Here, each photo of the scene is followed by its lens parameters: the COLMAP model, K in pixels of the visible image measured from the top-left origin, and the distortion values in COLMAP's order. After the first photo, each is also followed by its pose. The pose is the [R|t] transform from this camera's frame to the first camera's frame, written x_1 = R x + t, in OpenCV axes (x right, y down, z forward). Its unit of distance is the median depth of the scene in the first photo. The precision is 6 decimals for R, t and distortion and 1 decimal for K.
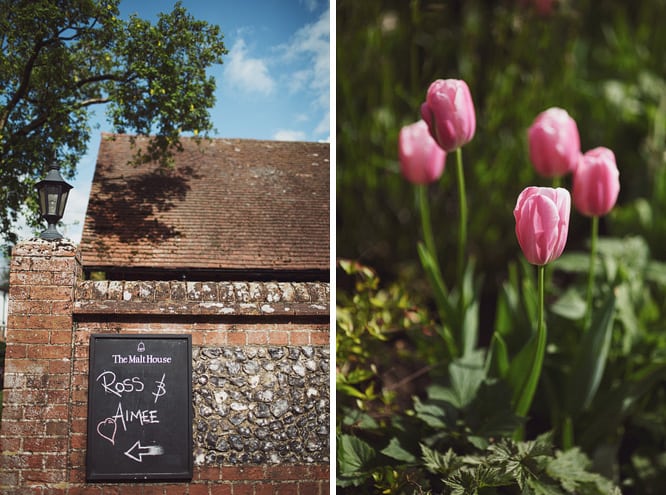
lens RADIAL K [[456.8, 0, 333.0], [0, 456.8, 247.5], [0, 0, 1]] dist [-0.054997, 0.009493]
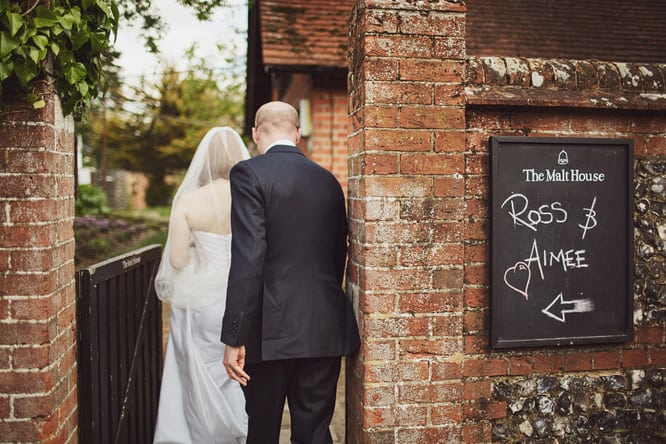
lens RADIAL K [[572.3, 0, 333.0], [0, 572.3, 222.0], [0, 0, 1]] dist [-0.060476, 0.009510]
pose [[0.999333, -0.000637, 0.036508, -0.800023], [-0.007251, 0.976471, 0.215526, 0.137761], [-0.035787, -0.215647, 0.975815, 0.185024]]
